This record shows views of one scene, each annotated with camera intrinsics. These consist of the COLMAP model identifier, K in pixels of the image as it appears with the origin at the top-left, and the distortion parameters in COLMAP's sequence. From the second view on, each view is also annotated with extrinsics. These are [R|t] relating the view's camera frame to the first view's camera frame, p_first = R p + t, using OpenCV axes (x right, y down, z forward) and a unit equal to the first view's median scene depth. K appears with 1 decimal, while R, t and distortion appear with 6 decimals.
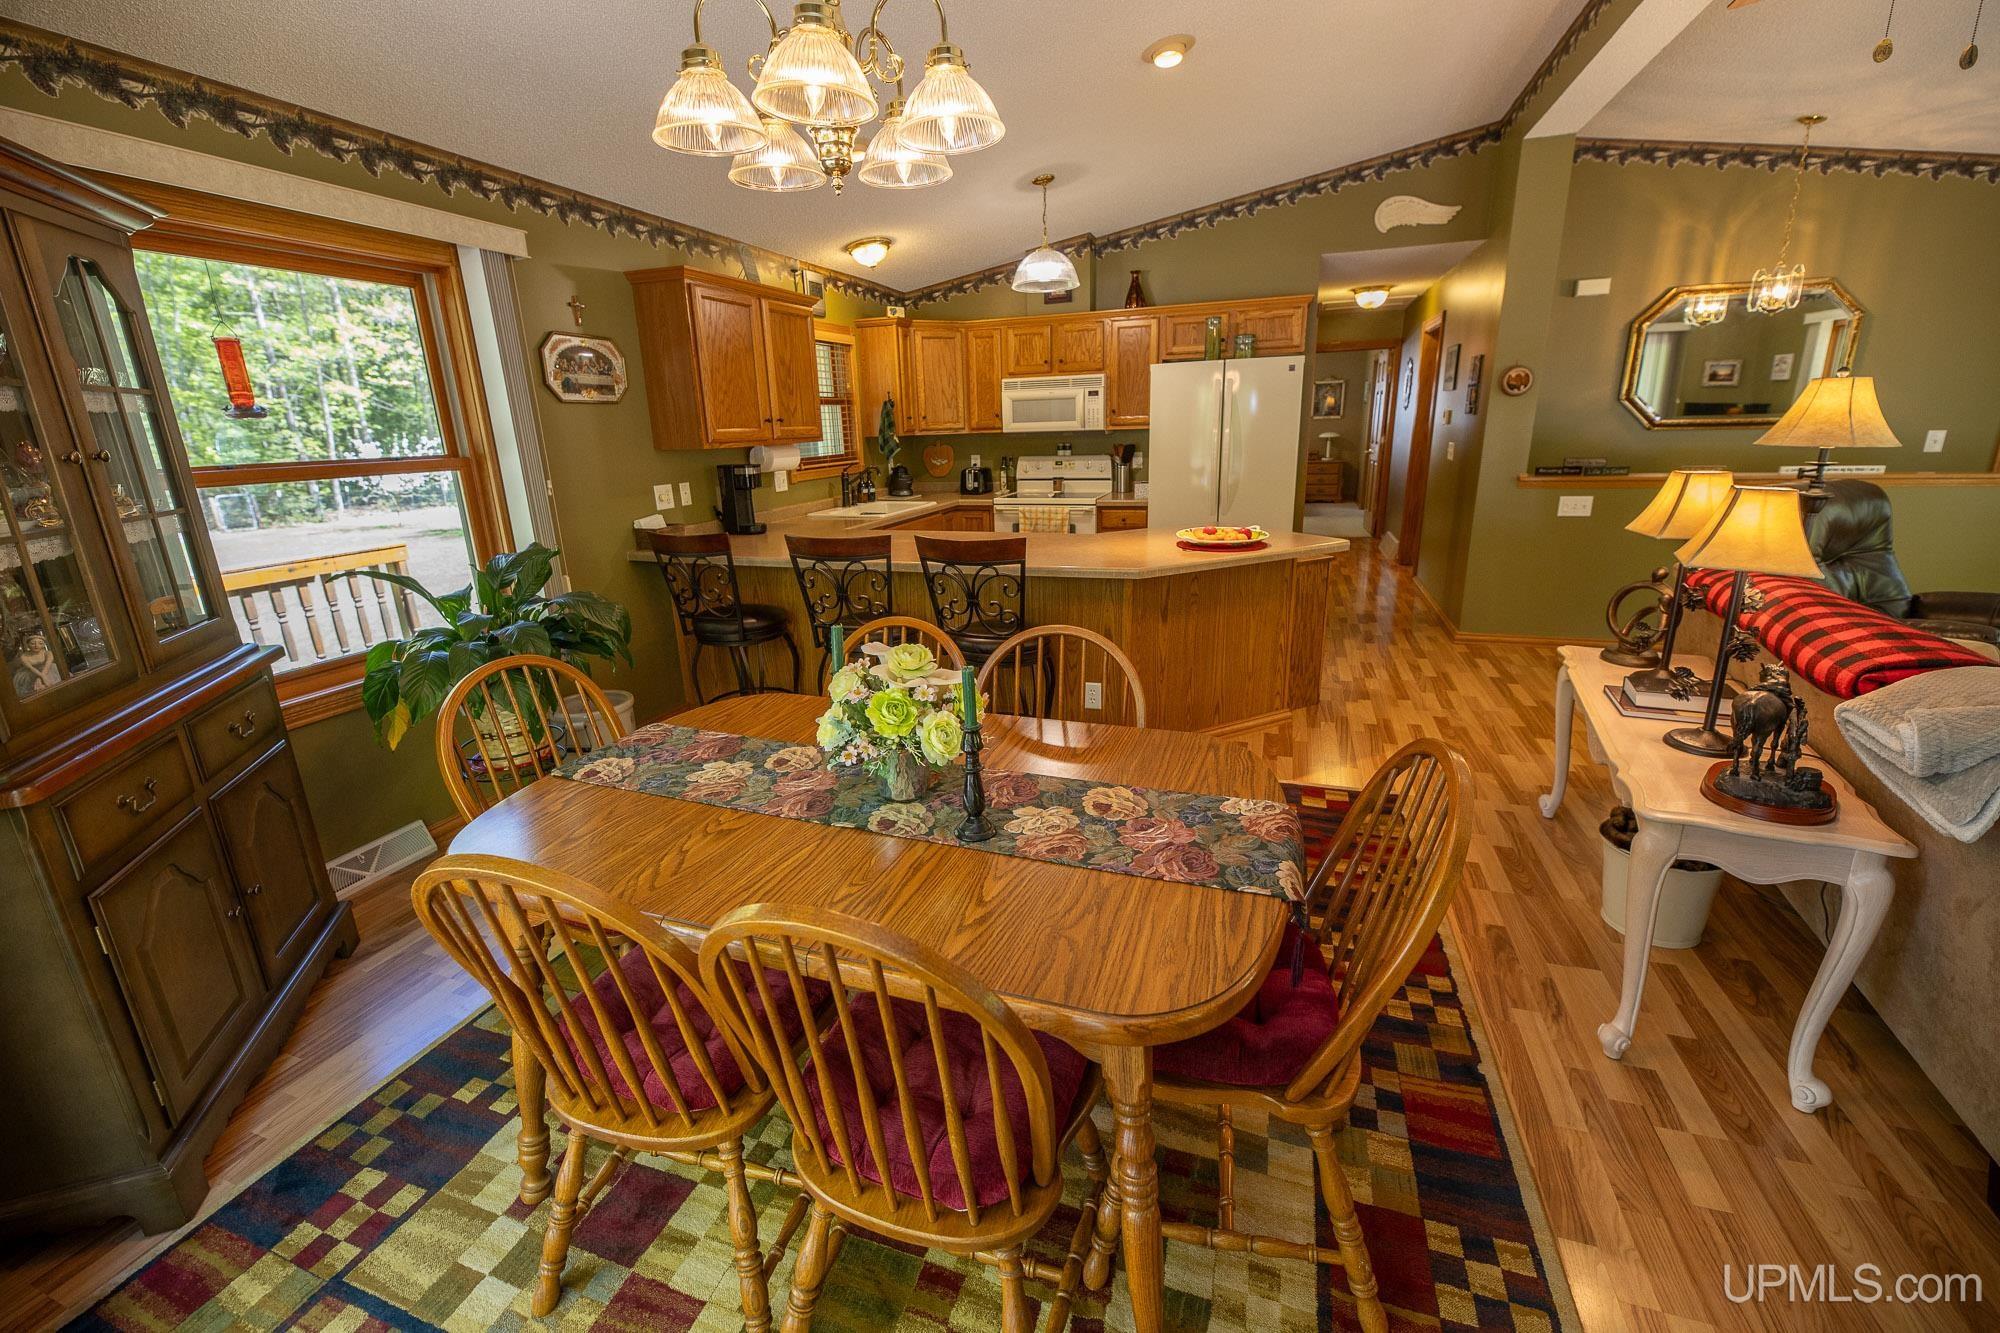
lens RADIAL K [[808.3, 0, 992.7], [0, 808.3, 647.1], [0, 0, 1]] dist [-0.005086, 0.001073]
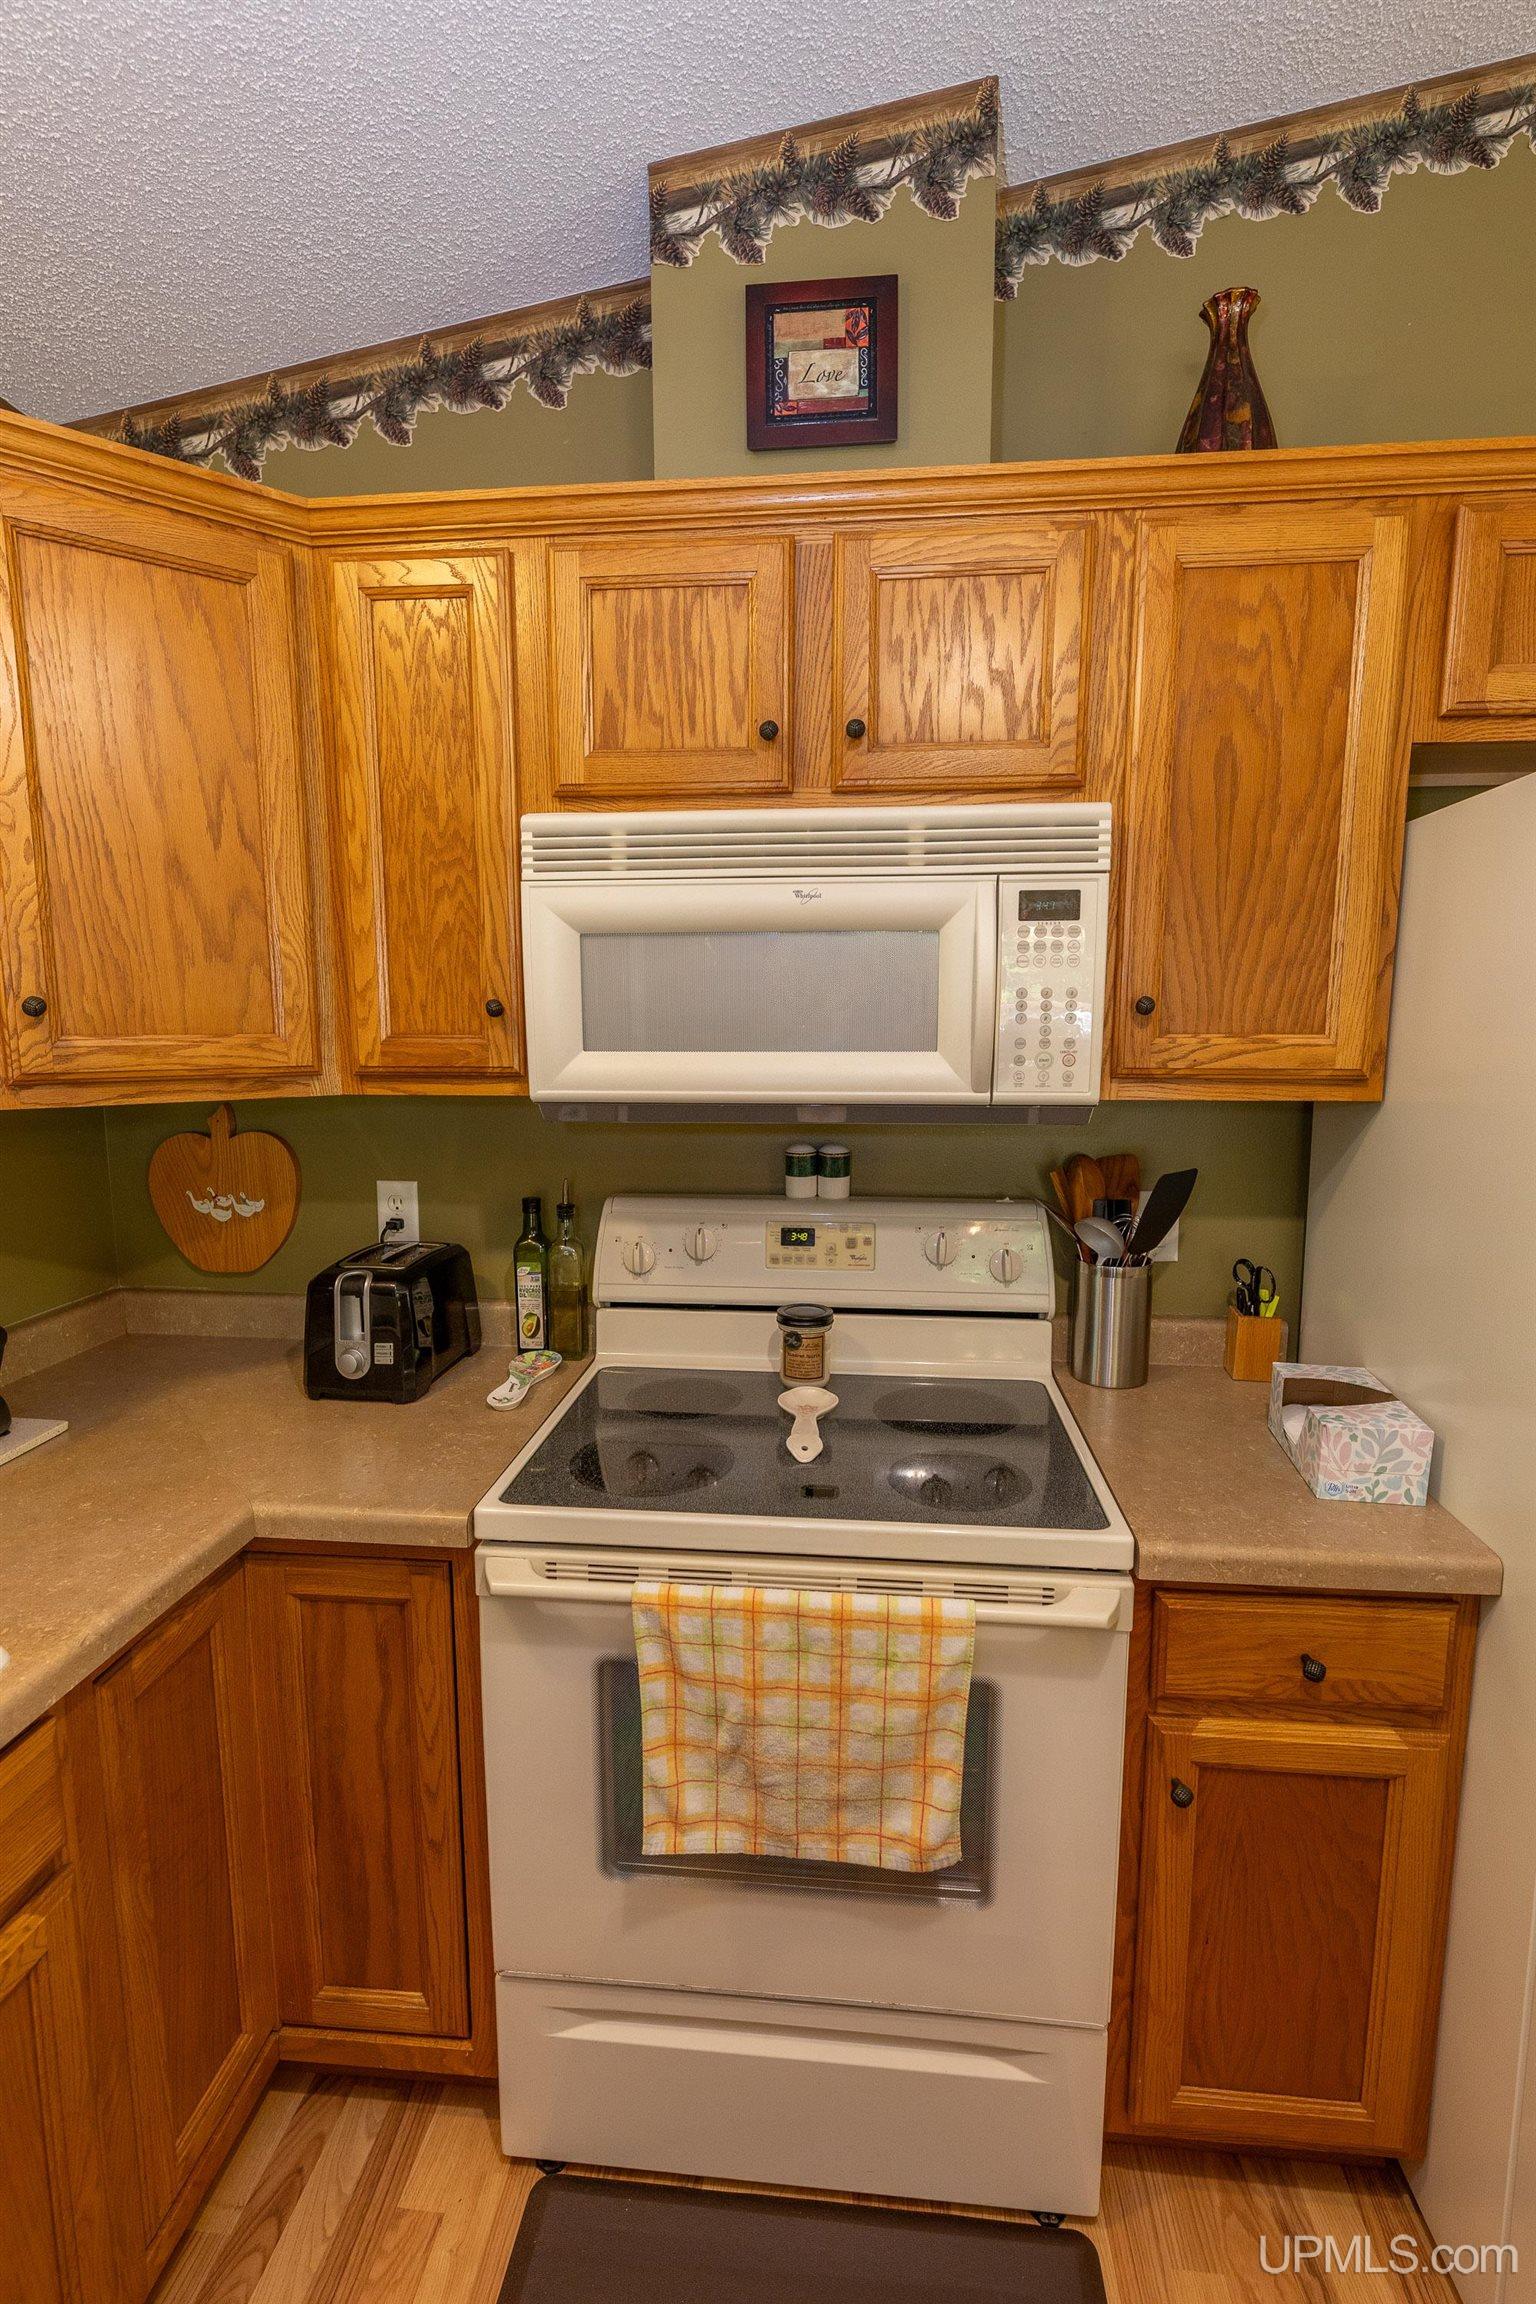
lens RADIAL K [[1064.4, 0, 766.6], [0, 1064.4, 1159.7], [0, 0, 1]] dist [0.000748, 0.000177]
pose [[0.970584, -0.002969, 0.240745, 0.008415], [0.036853, 0.989973, -0.136366, -0.257709], [-0.237926, 0.141227, 0.960961, 0.897309]]
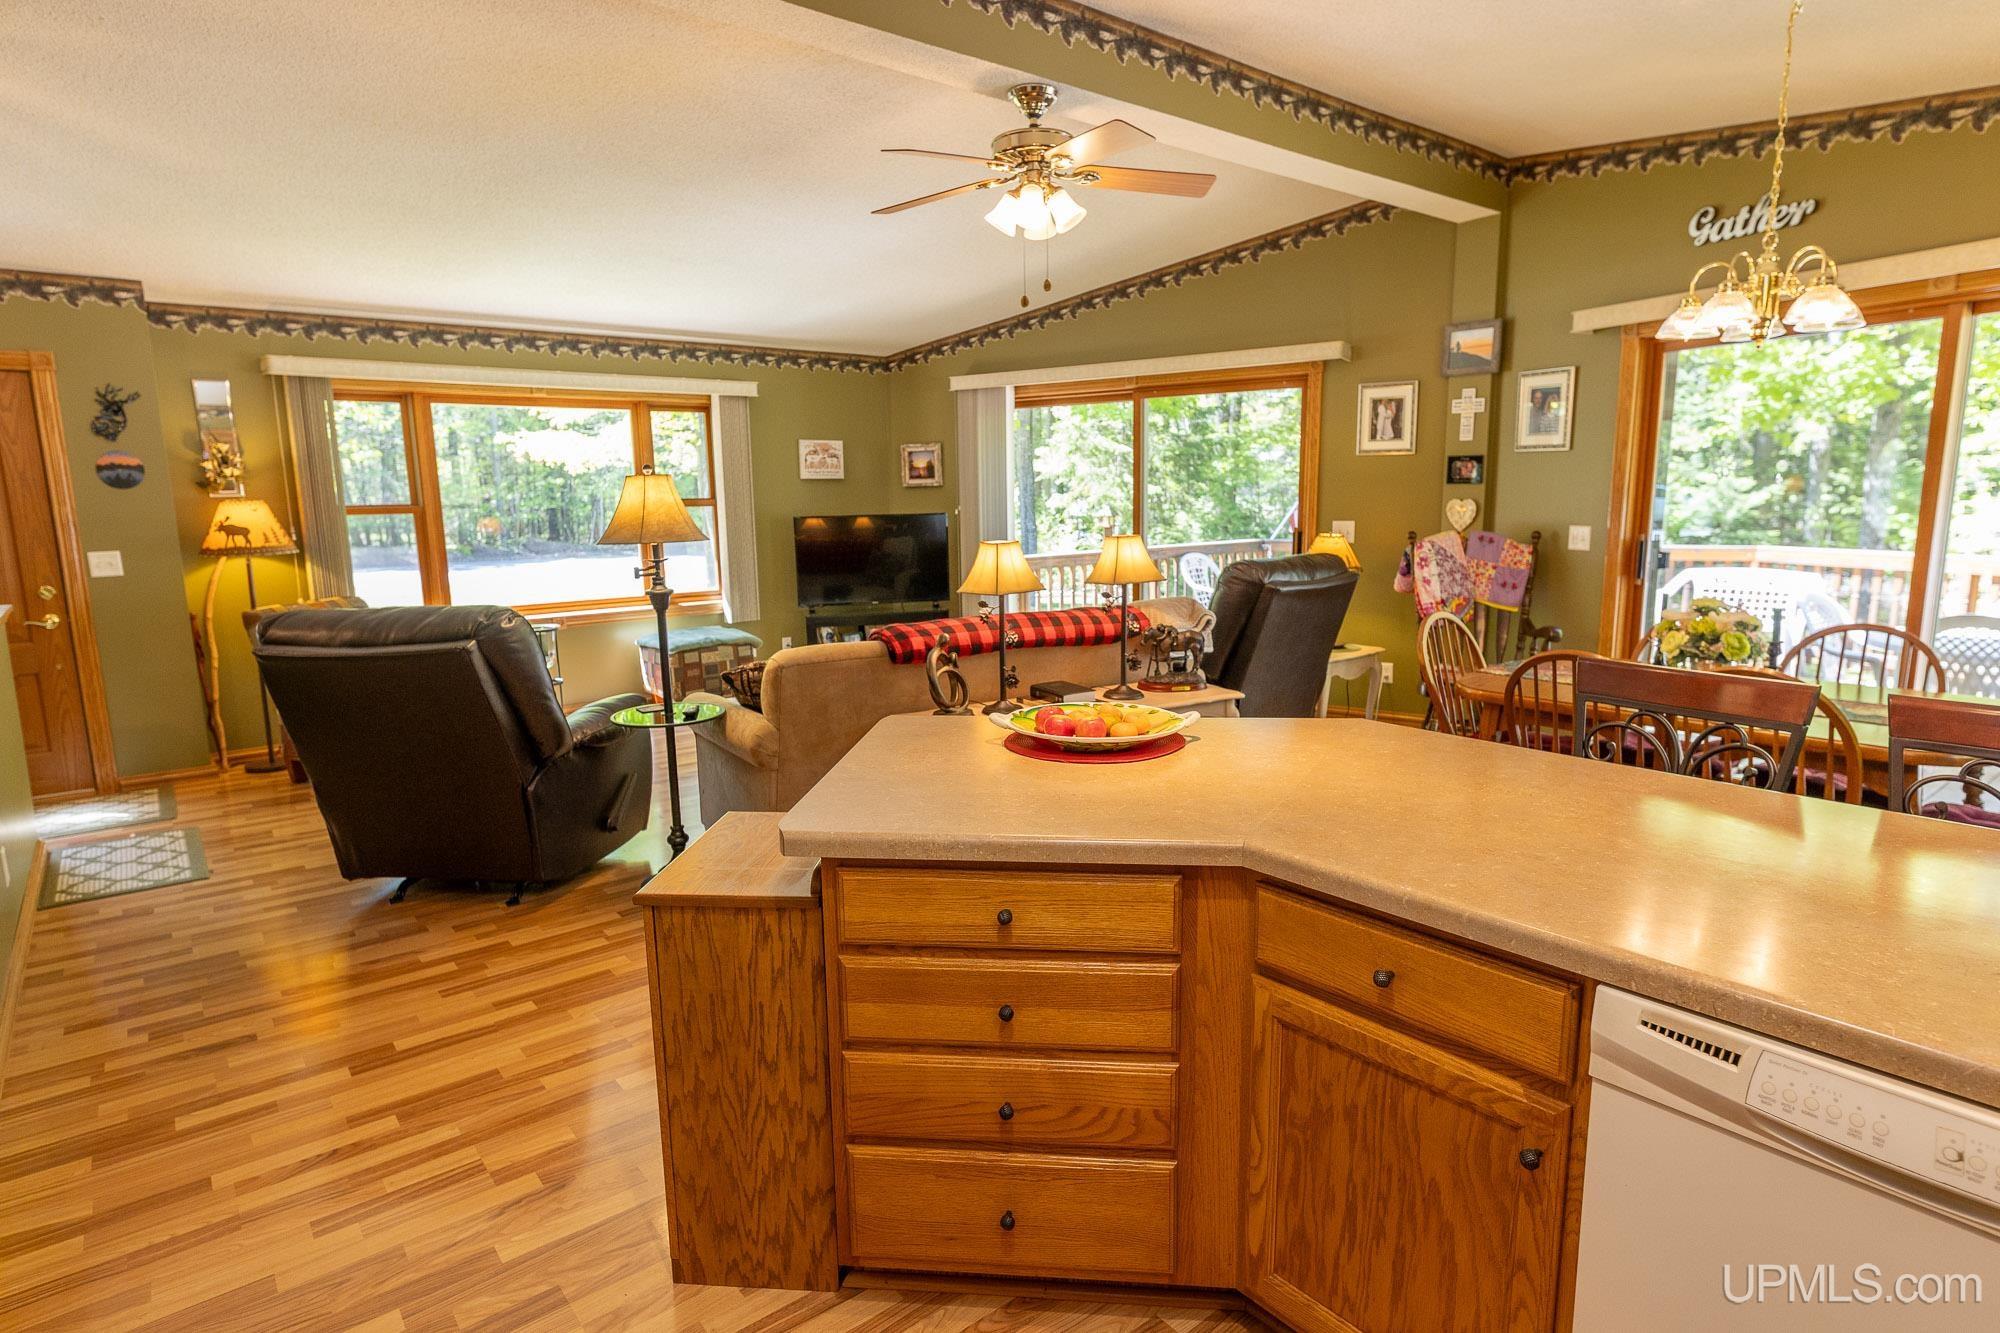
lens RADIAL K [[1063.4, 0, 1009.0], [0, 1063.4, 671.4], [0, 0, 1]] dist [0.004251, -0.002666]
pose [[-0.853128, -0.042095, 0.520000, -0.004728], [0.183105, 0.909171, 0.374006, -0.290269], [-0.488513, 0.414290, -0.767932, 1.047879]]
